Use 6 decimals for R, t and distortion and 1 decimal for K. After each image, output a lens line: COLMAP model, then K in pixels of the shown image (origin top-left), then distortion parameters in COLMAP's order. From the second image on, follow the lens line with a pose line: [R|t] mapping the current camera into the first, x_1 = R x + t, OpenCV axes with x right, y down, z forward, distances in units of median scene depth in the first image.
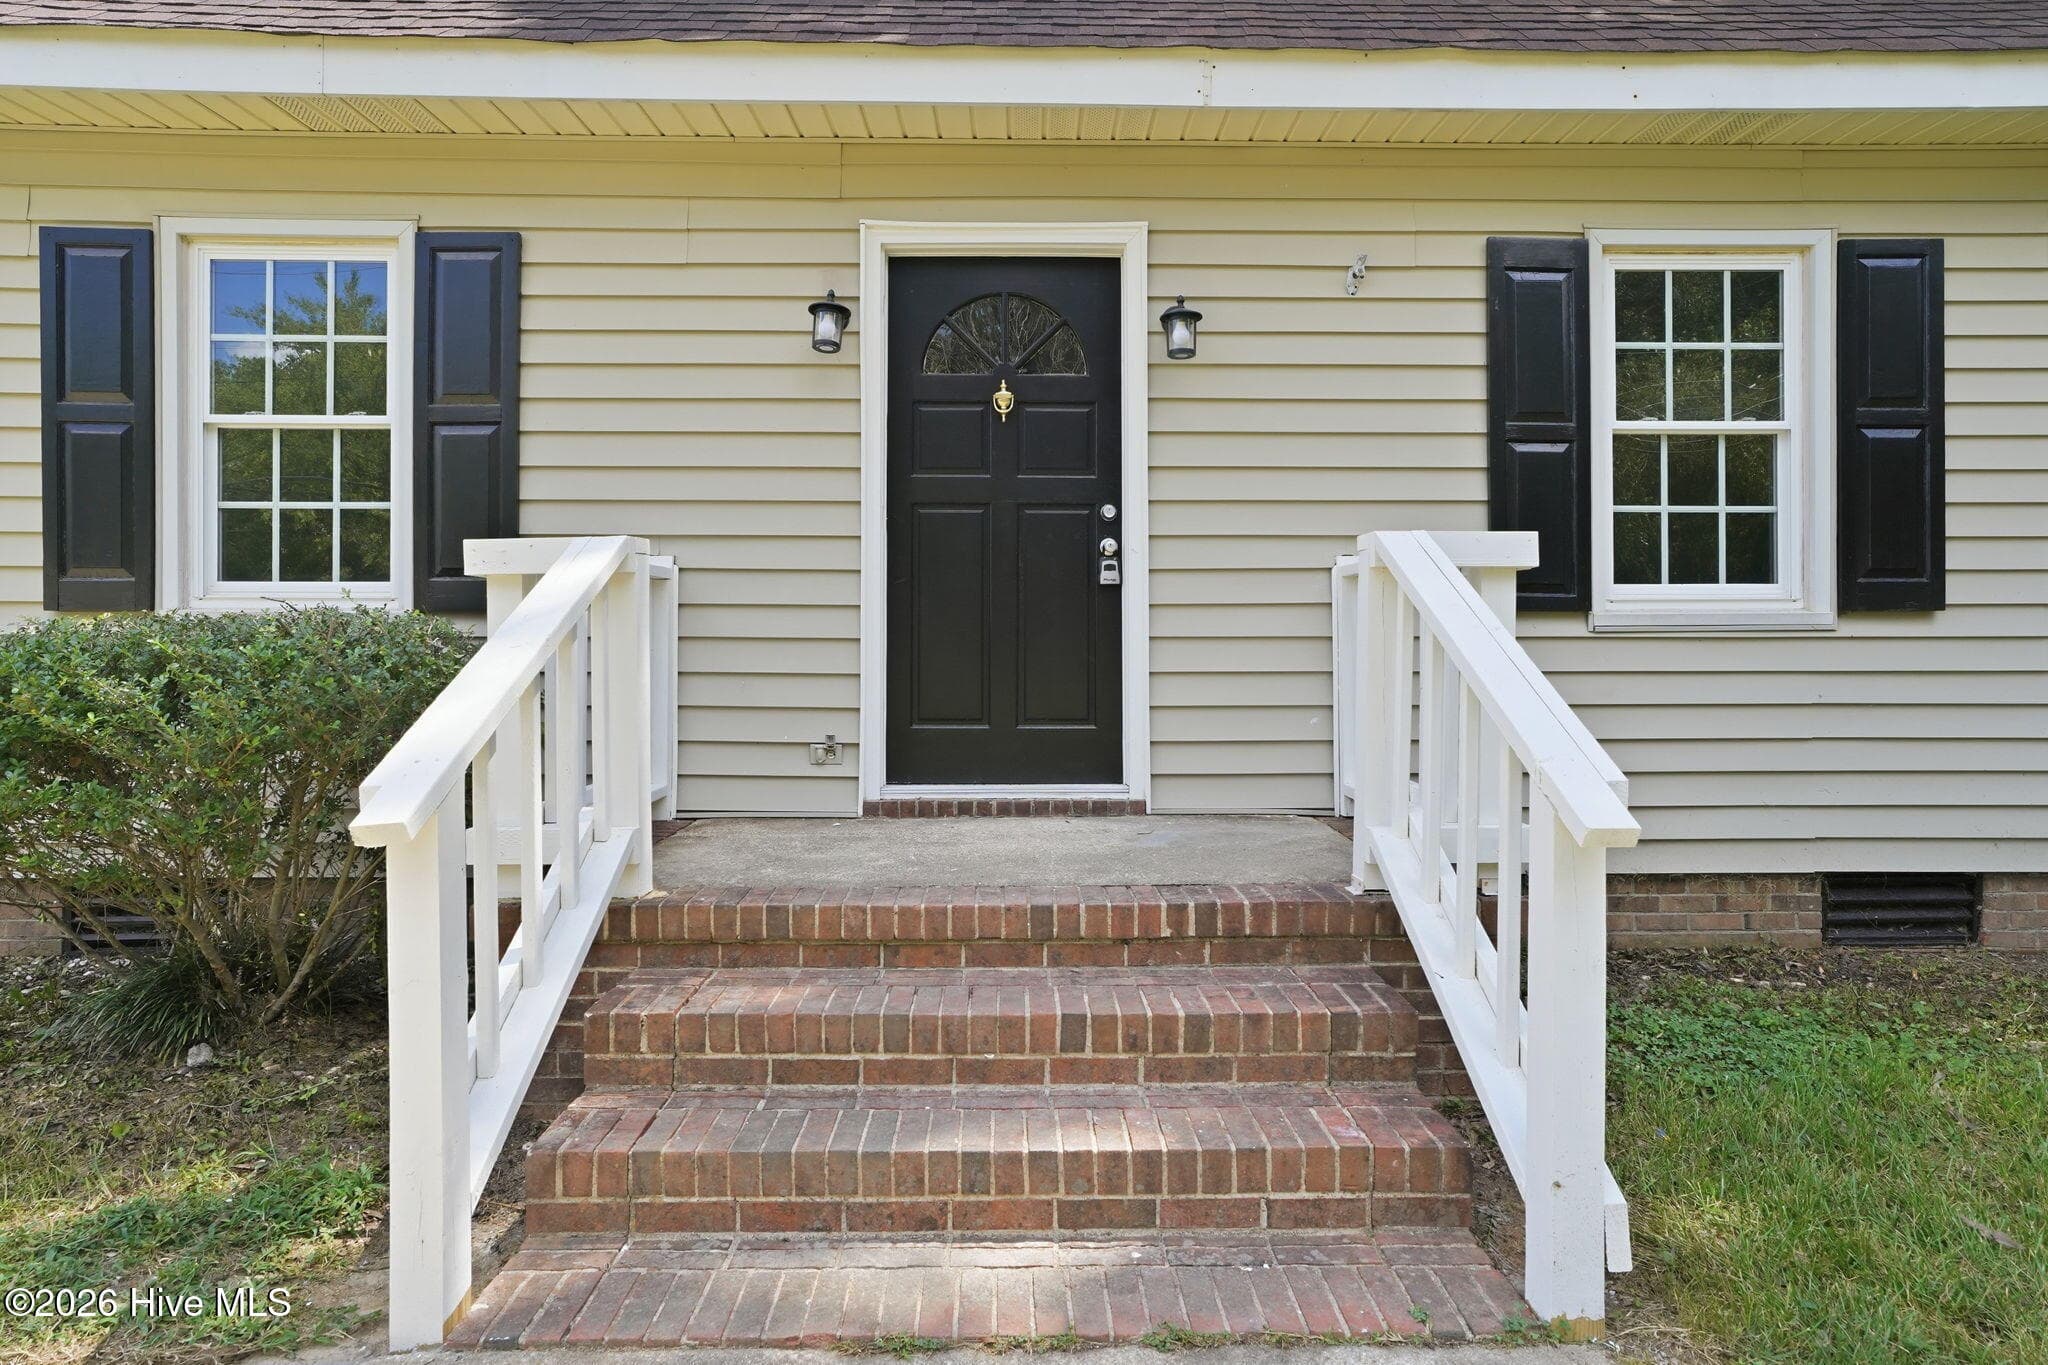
lens RADIAL K [[1182.6, 0, 1021.1], [0, 1182.6, 649.9], [0, 0, 1]] dist [-0.105235, 0.092151]
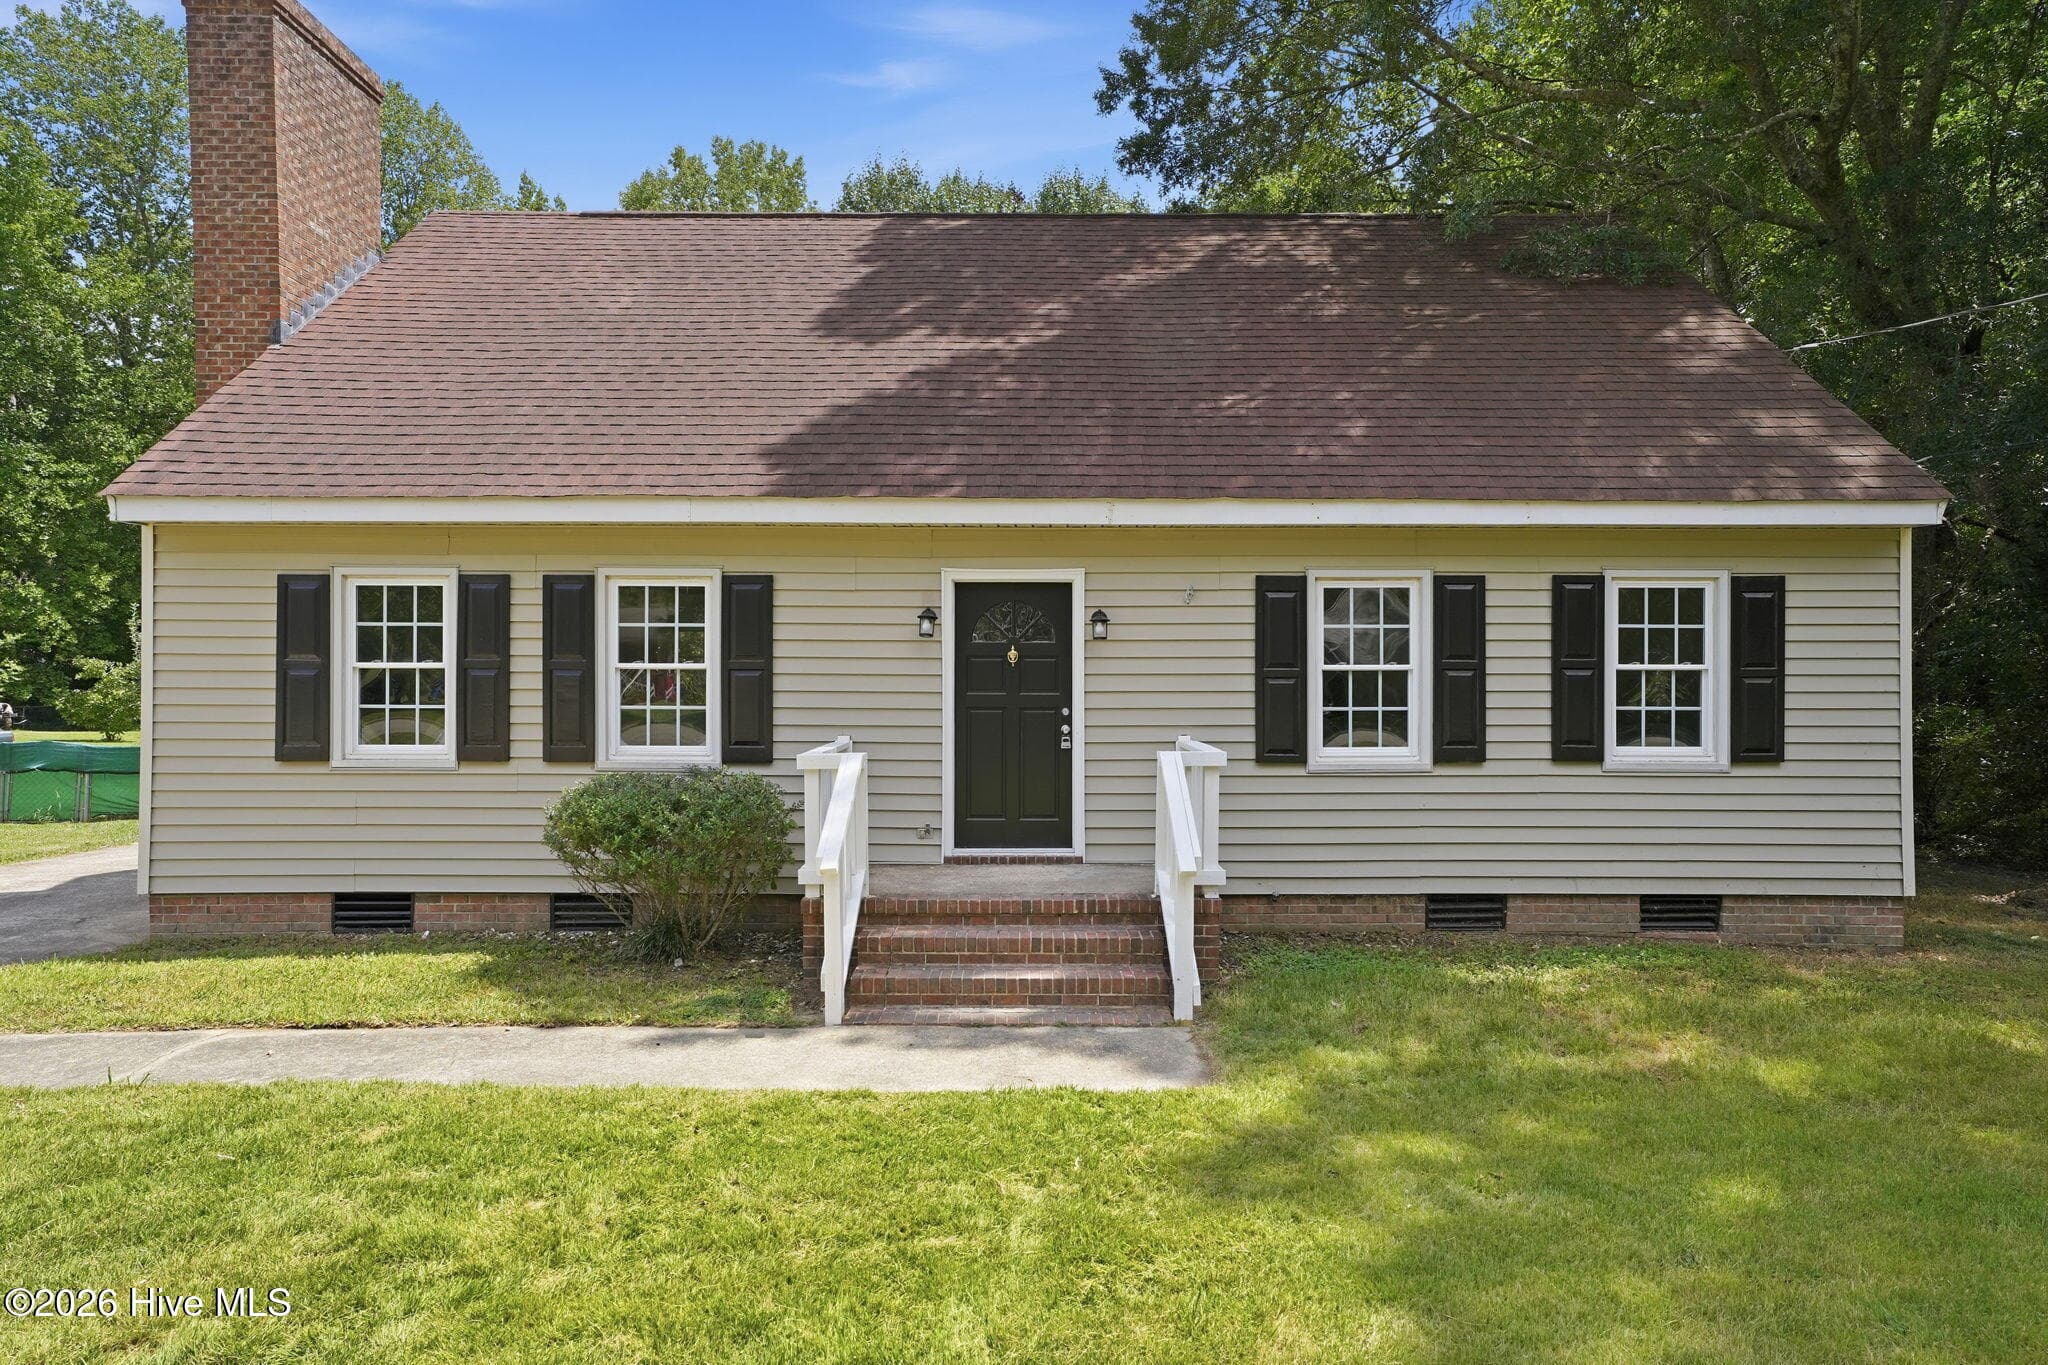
lens RADIAL K [[1292.1, 0, 1019.7], [0, 1292.1, 661.4], [0, 0, 1]] dist [-0.128712, 0.163580]
pose [[0.999880, 0.001181, -0.015468, 0.031975], [-0.001349, 0.999941, -0.010817, -0.187626], [0.015454, 0.010837, 0.999822, -1.244817]]
